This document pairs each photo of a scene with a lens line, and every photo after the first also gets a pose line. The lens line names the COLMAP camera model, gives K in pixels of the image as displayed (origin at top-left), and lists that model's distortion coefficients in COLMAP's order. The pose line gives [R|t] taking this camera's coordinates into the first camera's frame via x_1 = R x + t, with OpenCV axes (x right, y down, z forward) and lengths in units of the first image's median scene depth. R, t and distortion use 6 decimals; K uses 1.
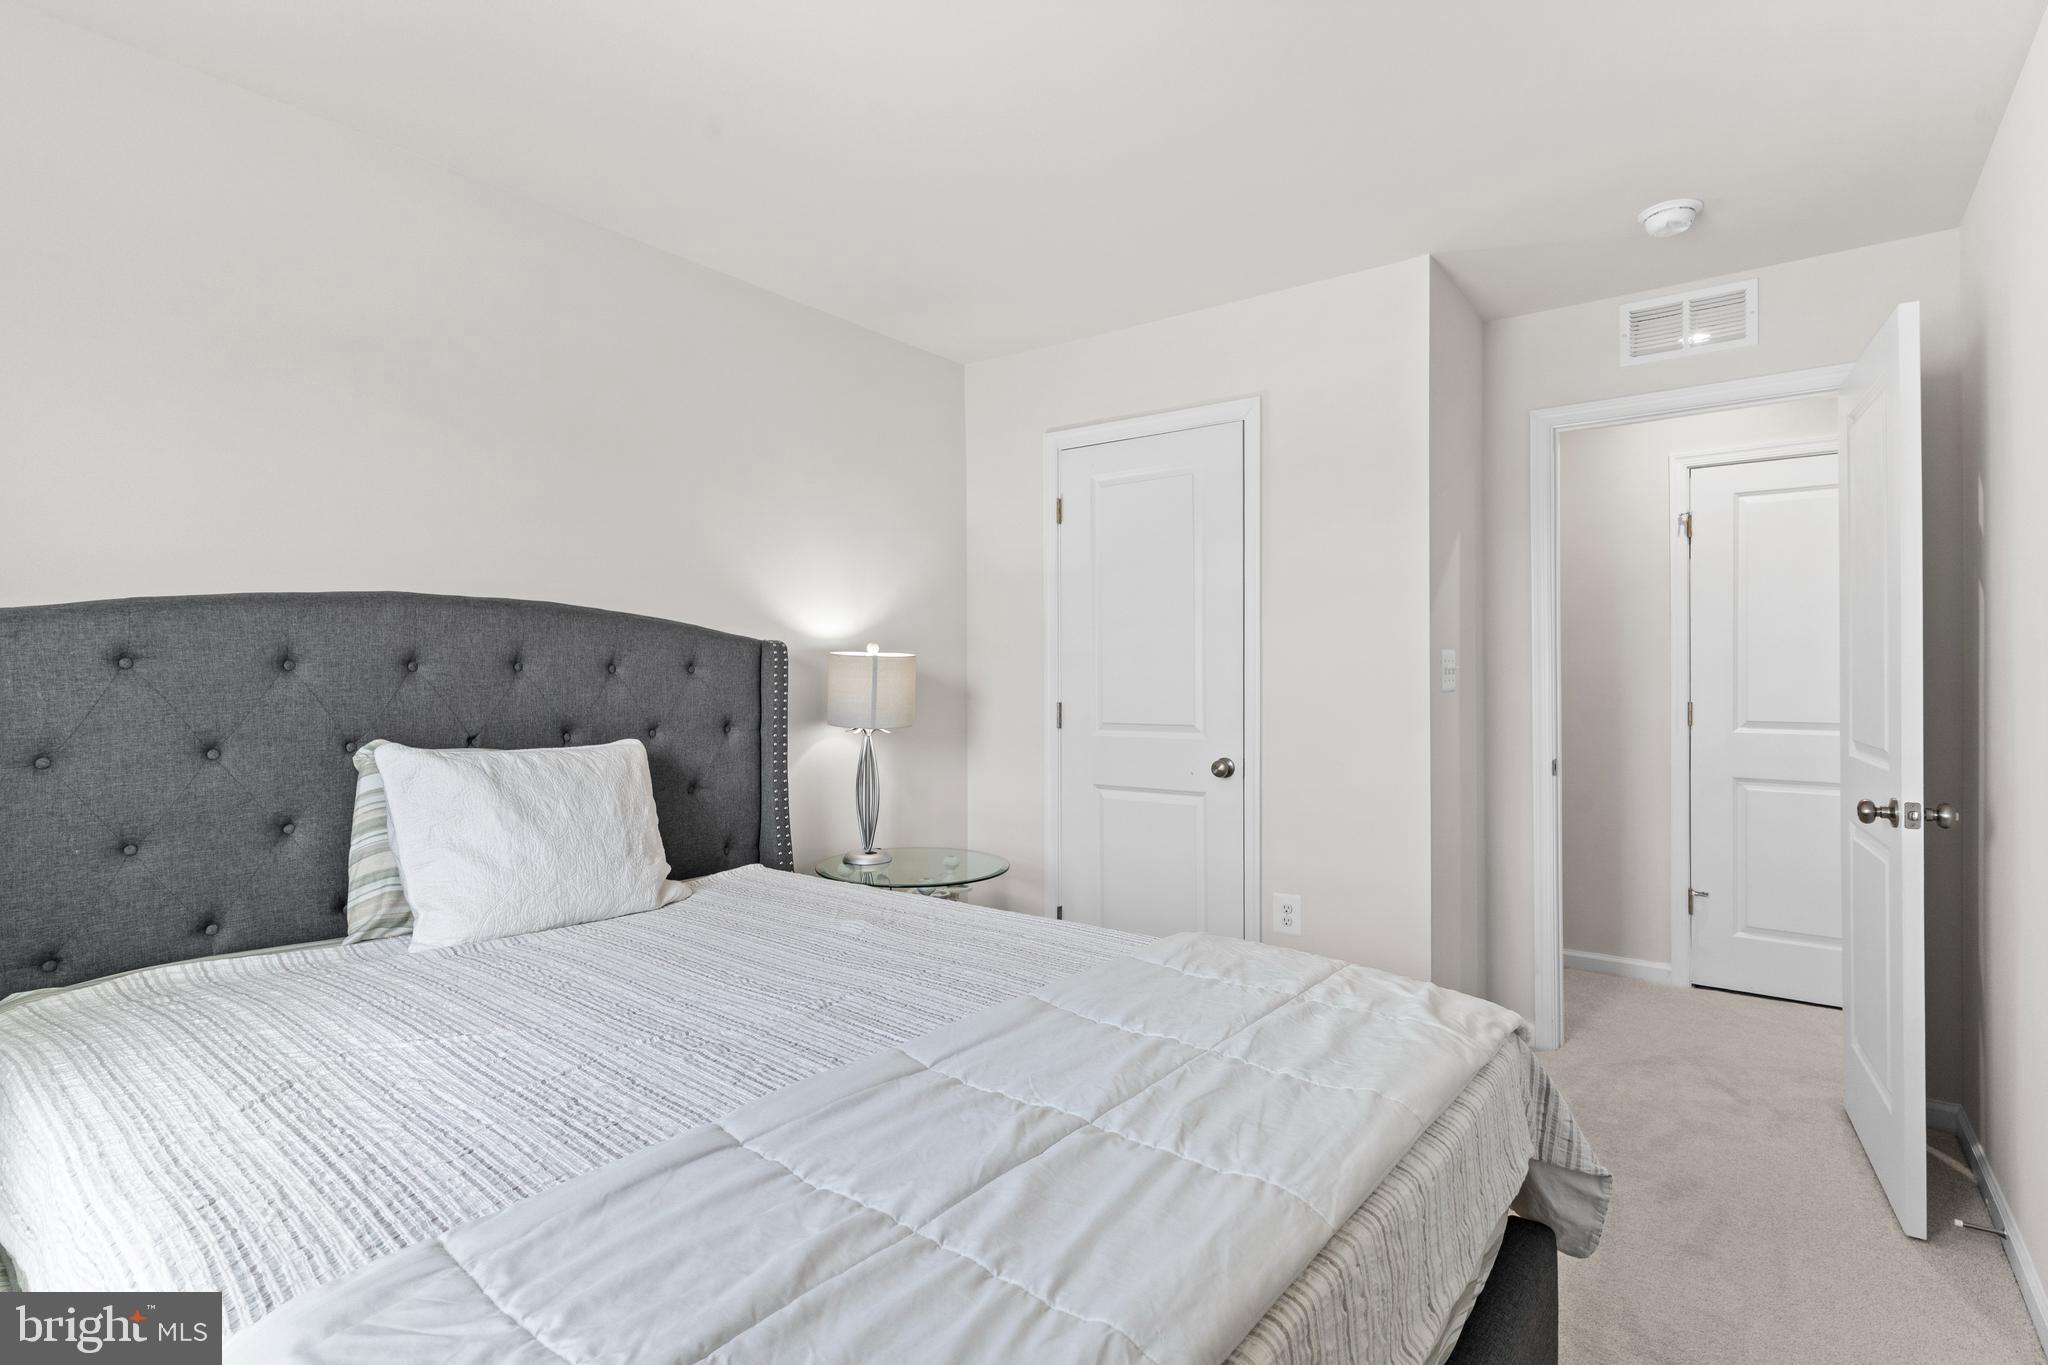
lens RADIAL K [[992.5, 0, 1017.7], [0, 992.5, 678.0], [0, 0, 1]] dist [0.003852, 0.000476]
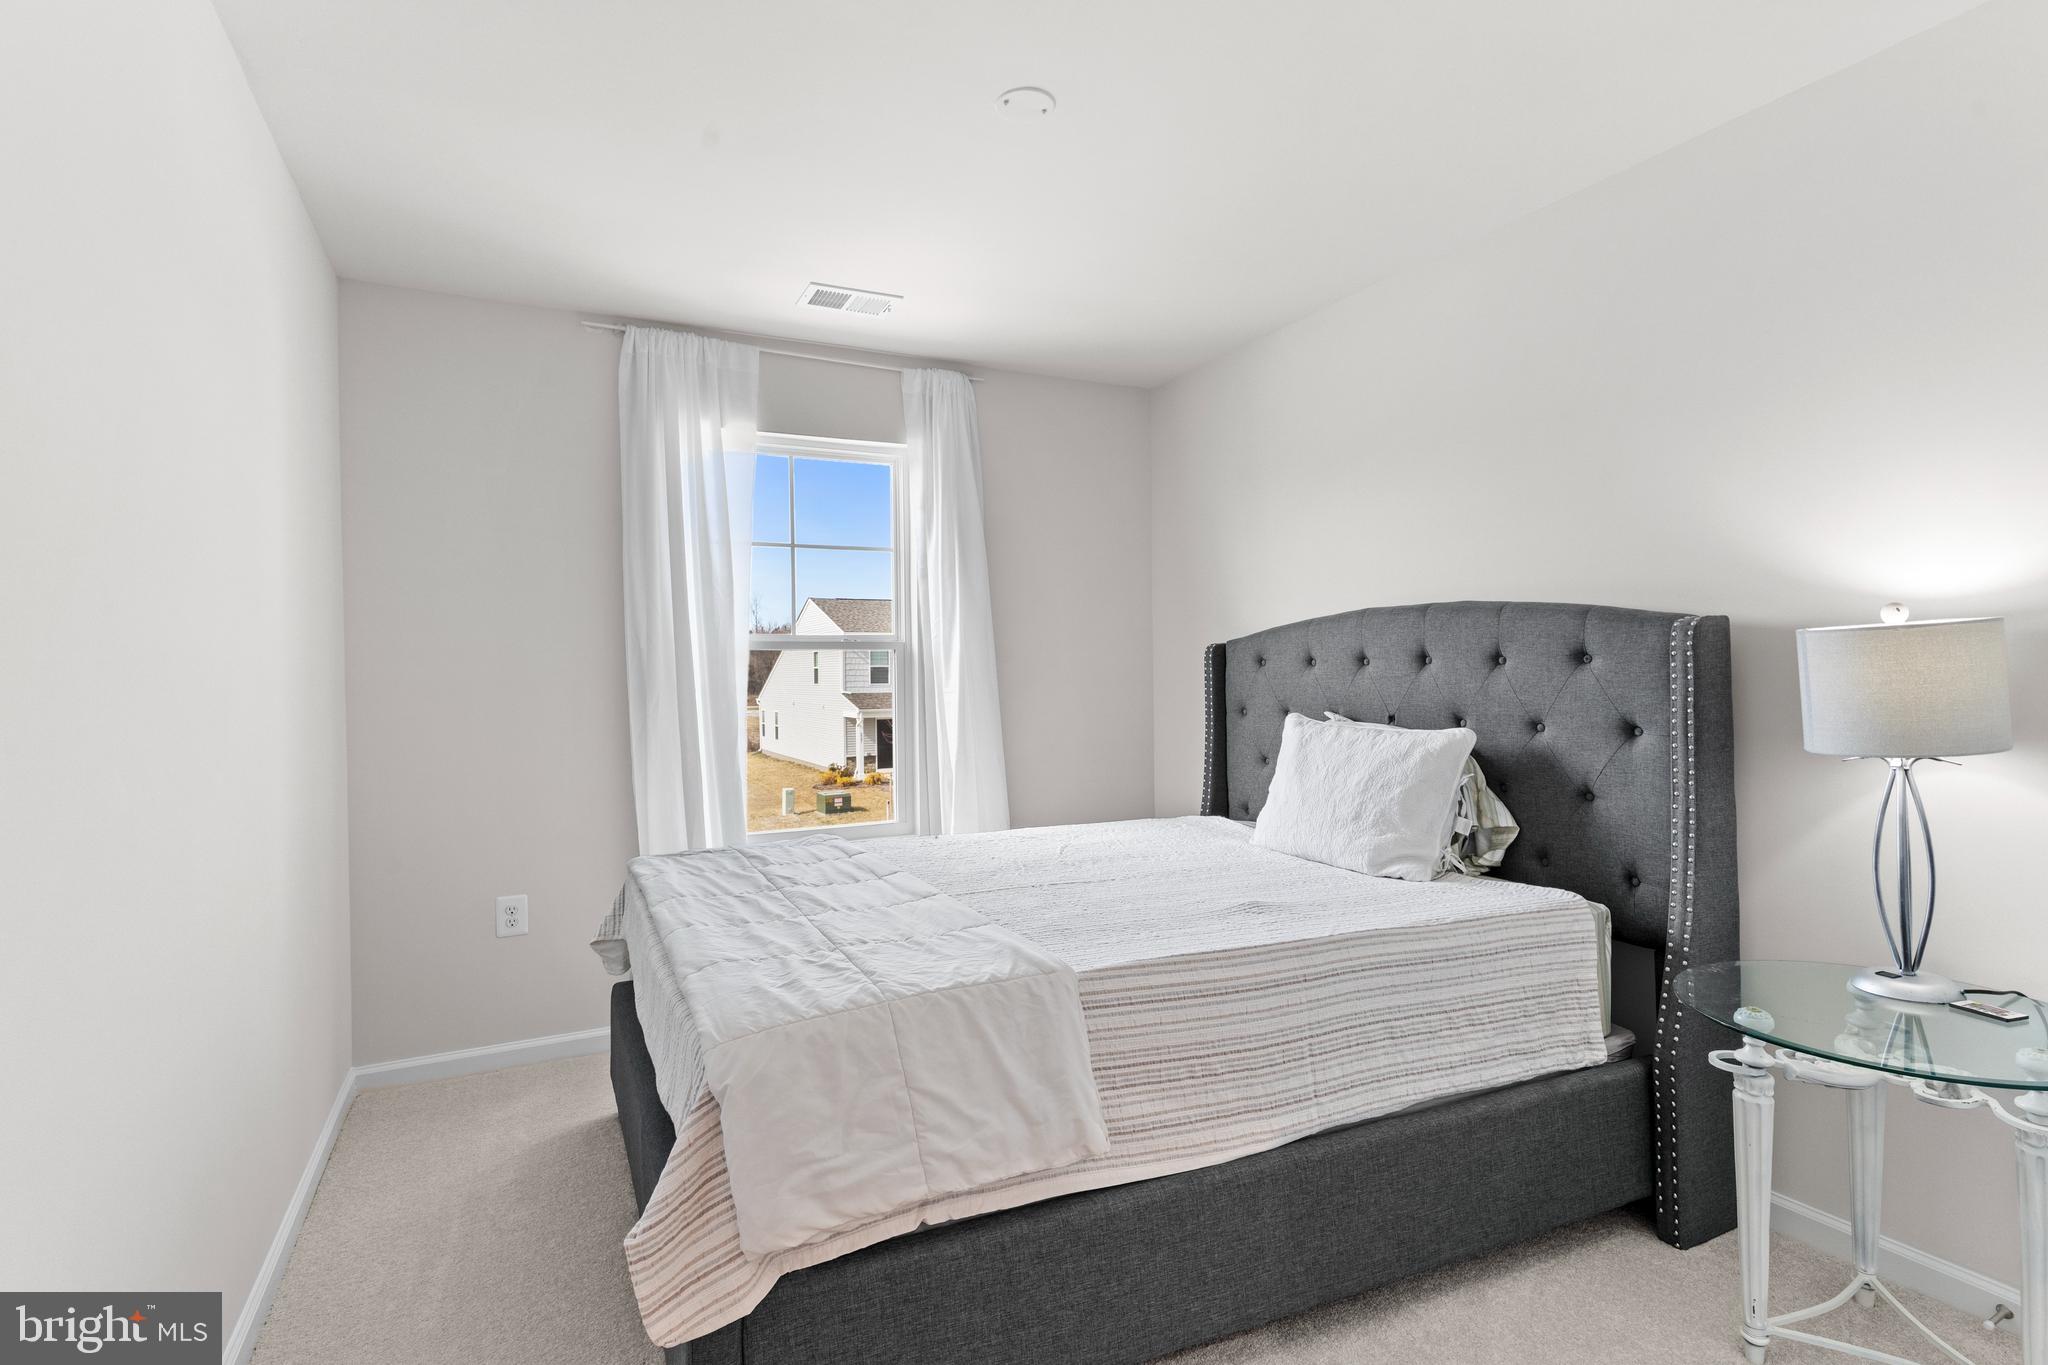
lens RADIAL K [[992.5, 0, 1017.7], [0, 992.5, 678.0], [0, 0, 1]] dist [0.003852, 0.000476]
pose [[-0.421494, 0.006528, -0.906808, 0.737891], [0.003415, 0.999978, 0.005612, 0.001300], [0.906825, -0.000732, -0.421507, 0.999497]]
